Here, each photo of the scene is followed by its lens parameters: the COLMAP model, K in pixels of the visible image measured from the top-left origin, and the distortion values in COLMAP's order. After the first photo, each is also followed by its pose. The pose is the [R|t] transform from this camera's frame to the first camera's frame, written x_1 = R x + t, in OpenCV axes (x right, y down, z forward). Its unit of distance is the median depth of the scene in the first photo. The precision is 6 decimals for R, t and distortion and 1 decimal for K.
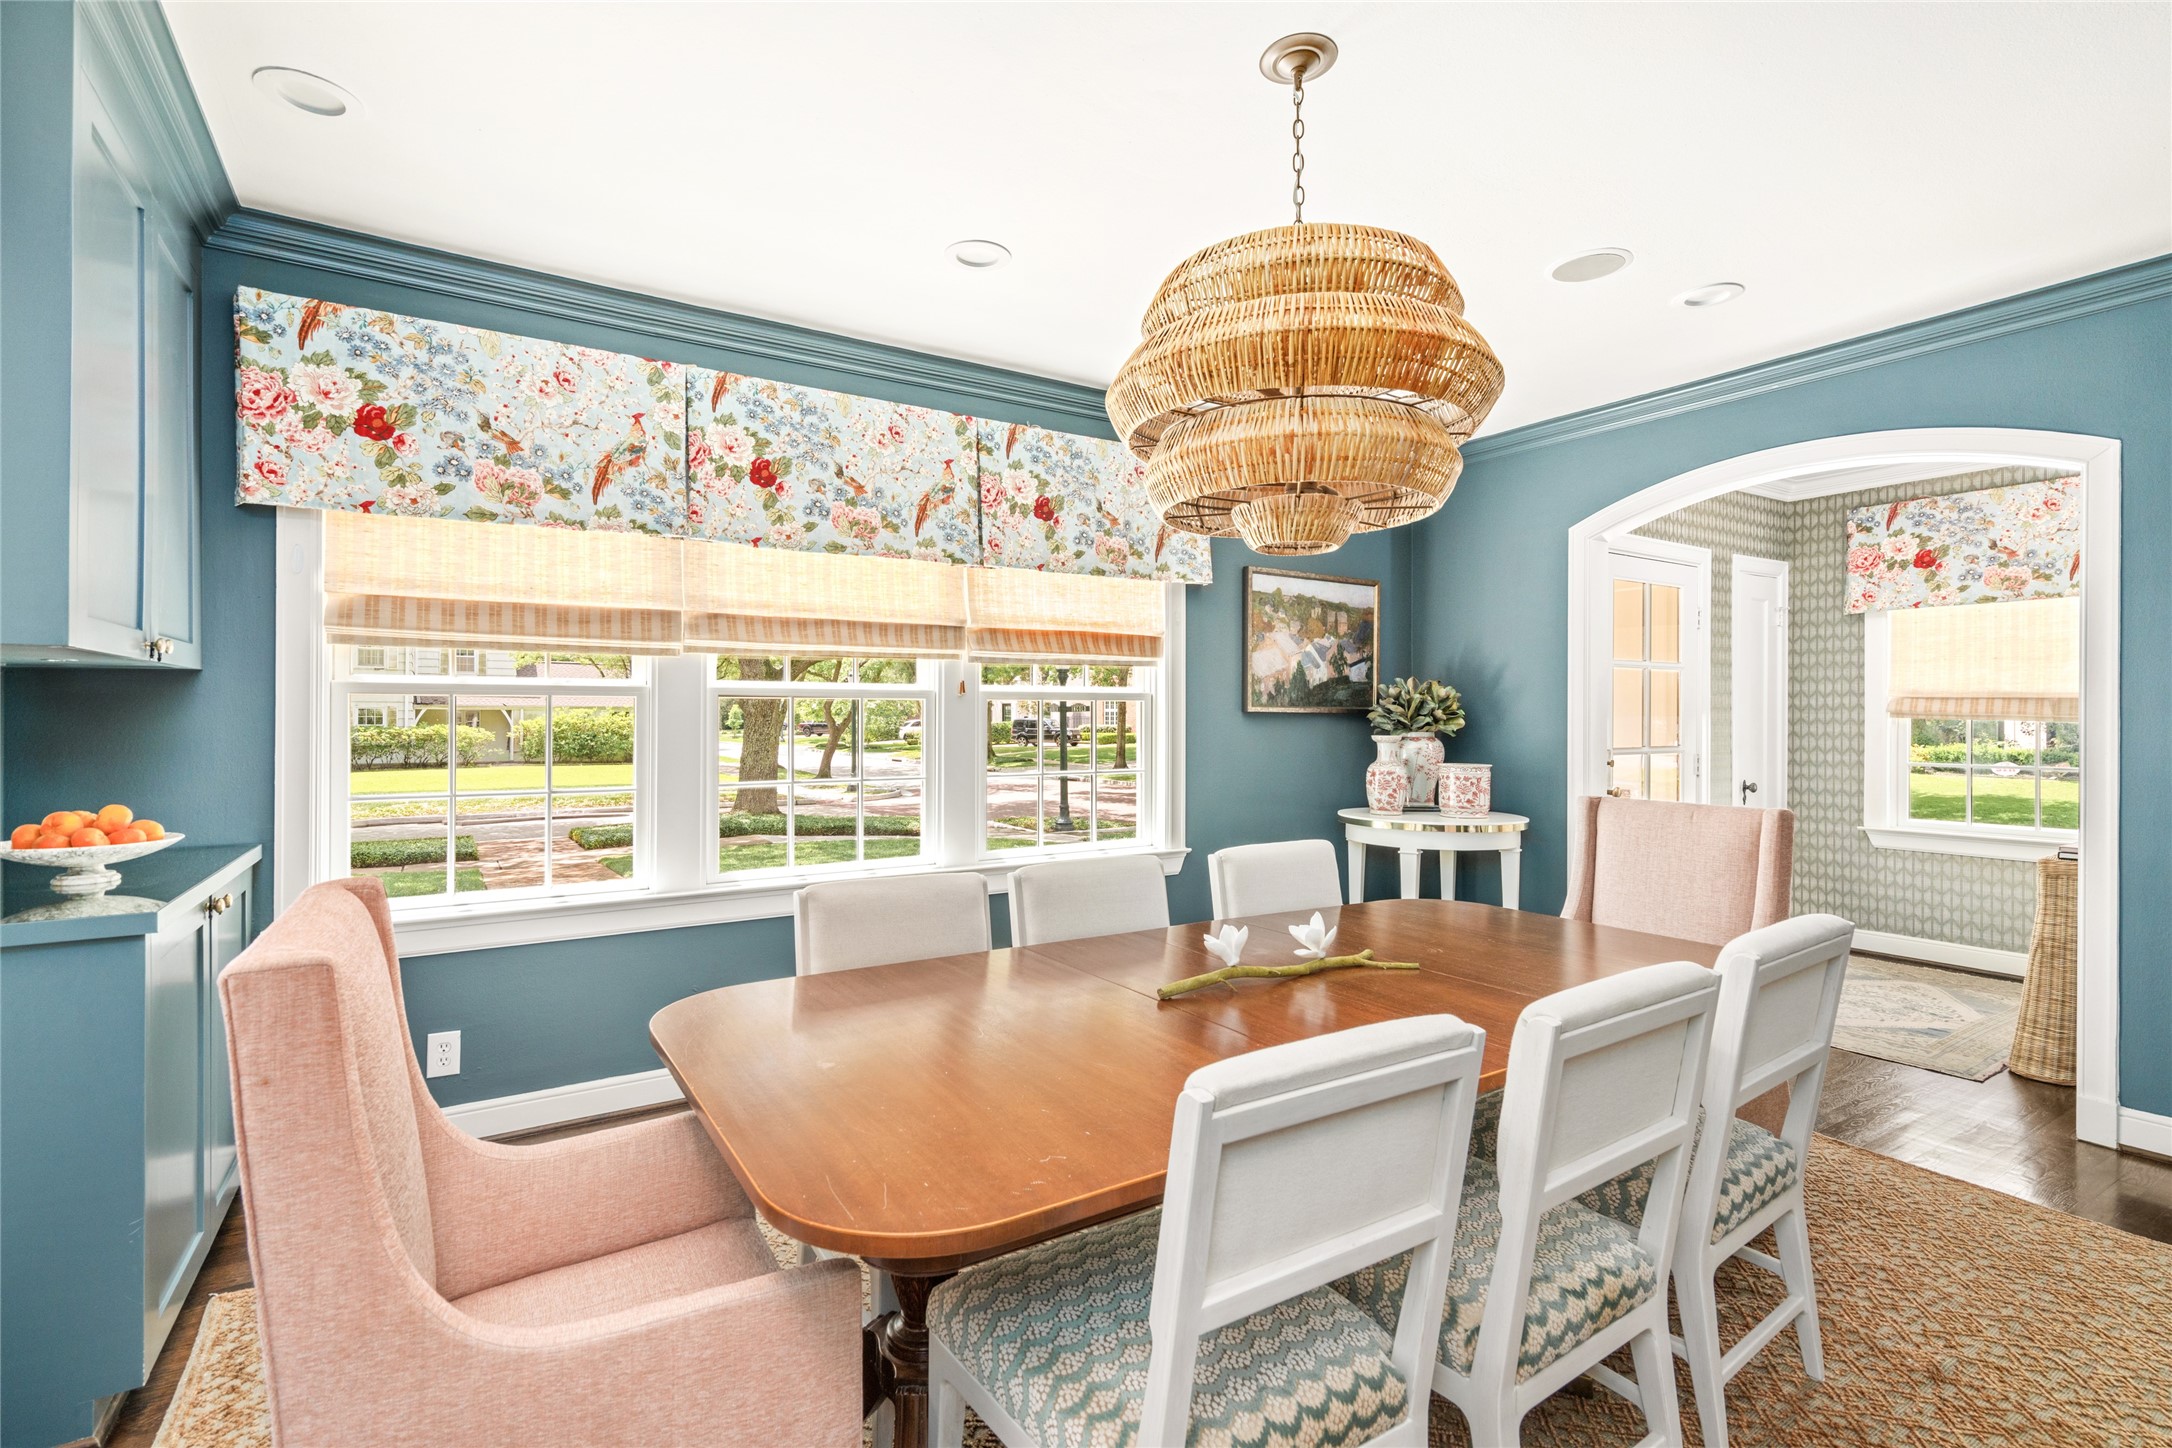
lens RADIAL K [[1004.7, 0, 1067.9], [0, 1004.7, 717.2], [0, 0, 1]] dist [-0.000587, 0.000345]
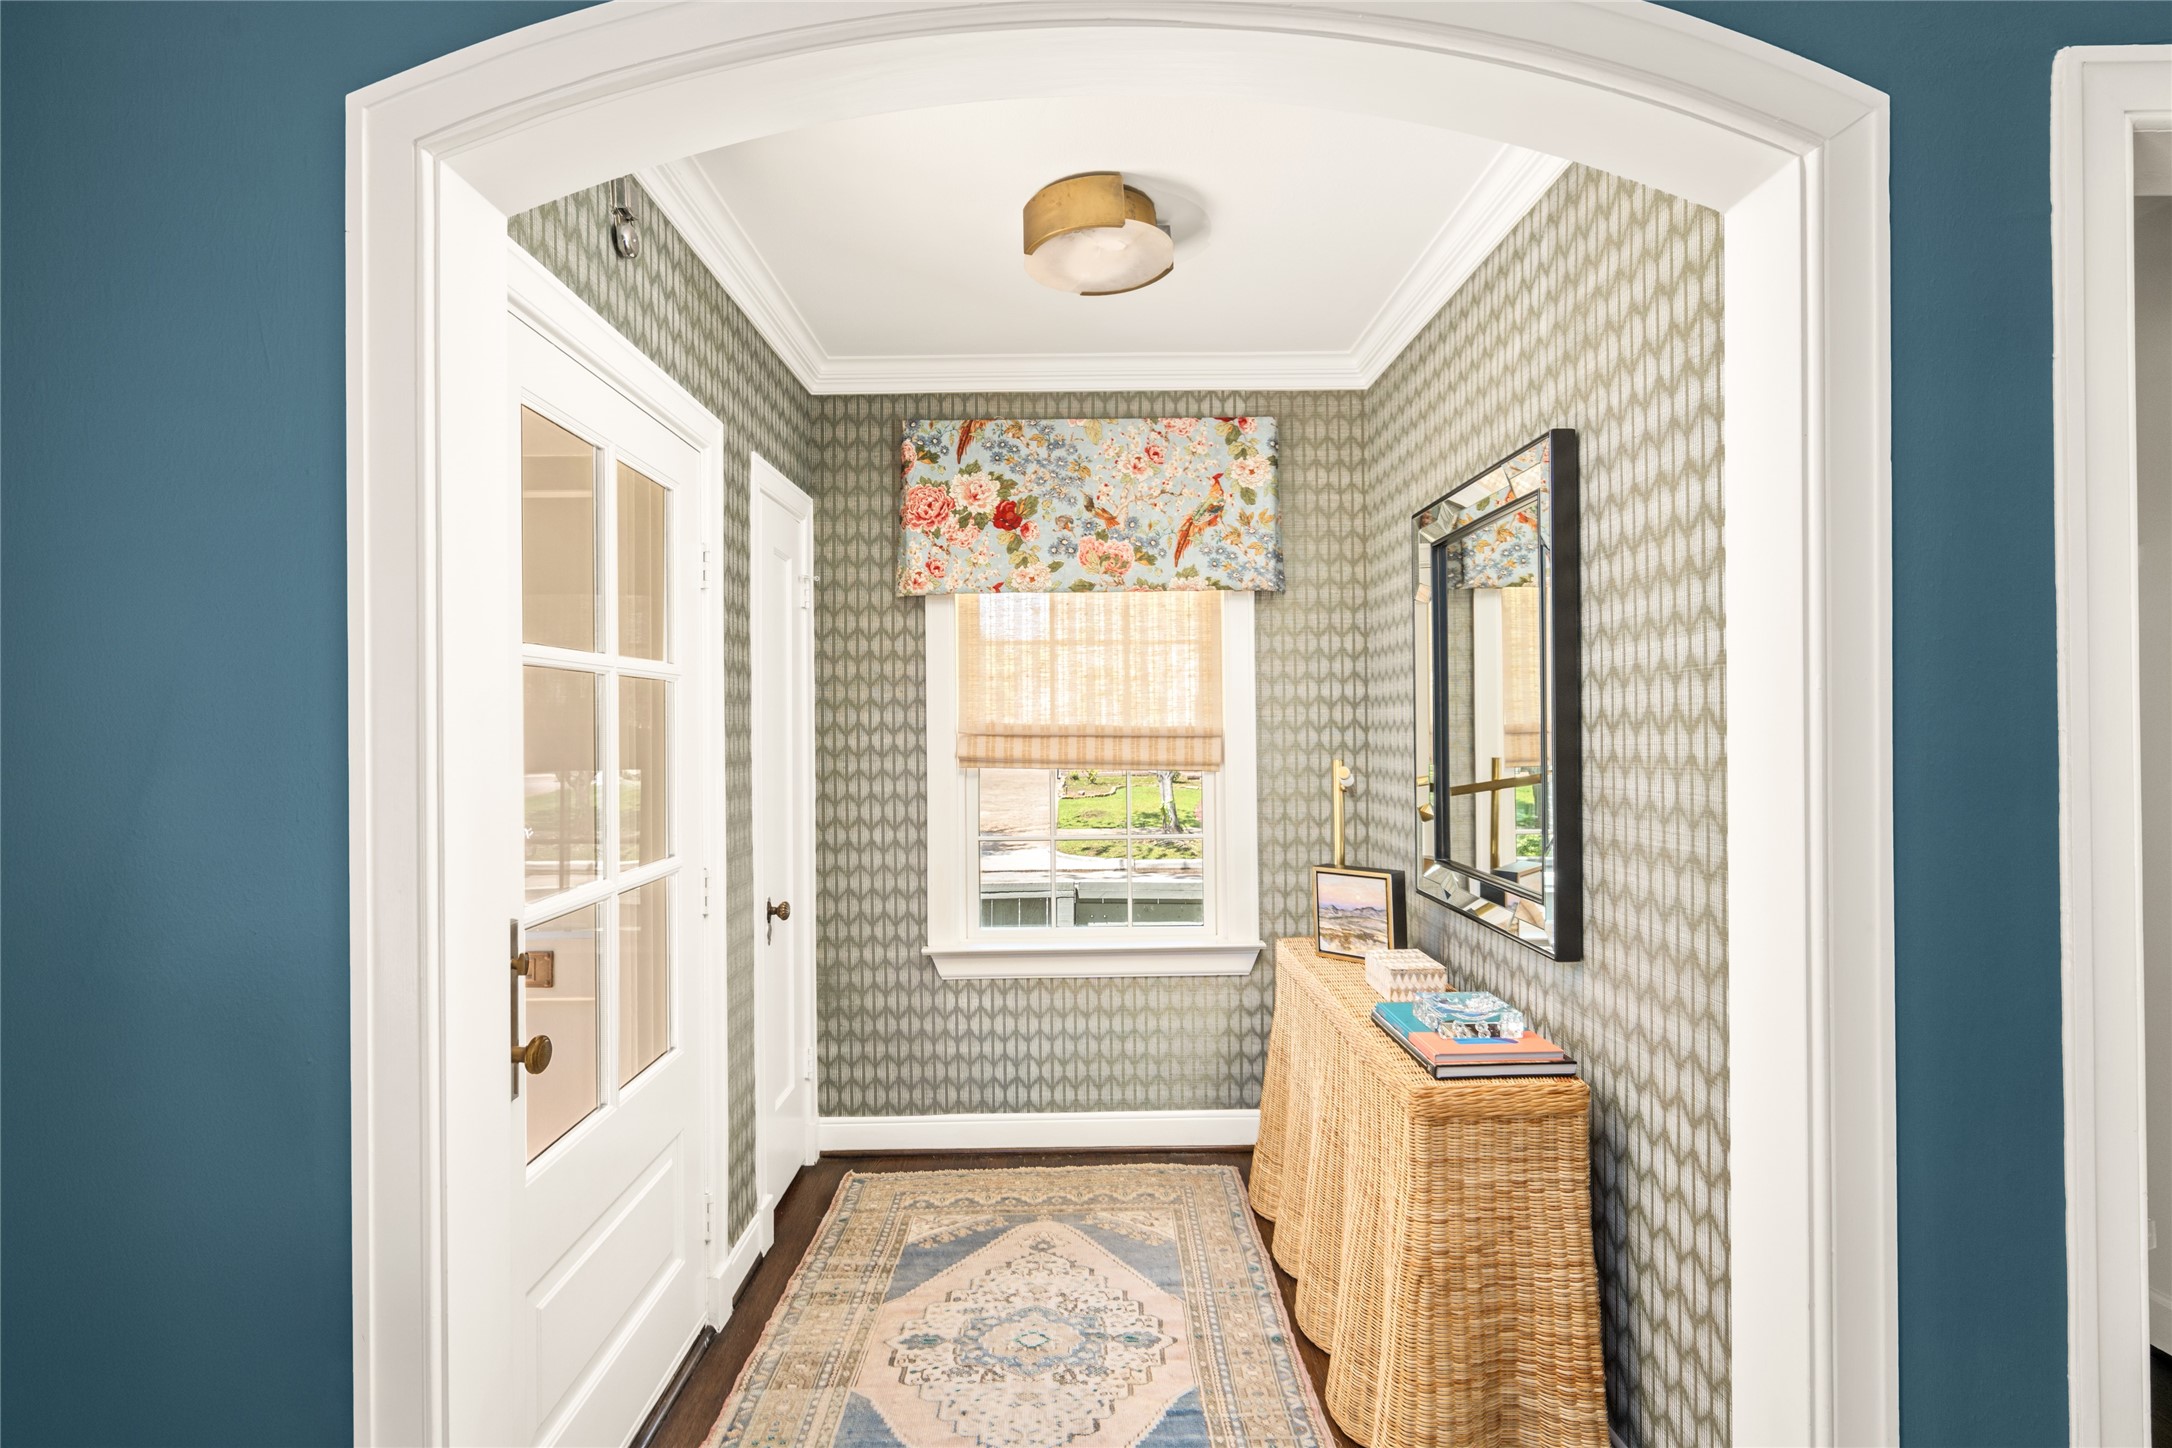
lens RADIAL K [[1004.7, 0, 1067.9], [0, 1004.7, 717.2], [0, 0, 1]] dist [-0.000587, 0.000345]
pose [[0.524773, -0.001983, 0.851240, 0.318401], [0.014115, 0.999880, -0.006373, -0.025066], [-0.851125, 0.015359, 0.524739, 0.604187]]
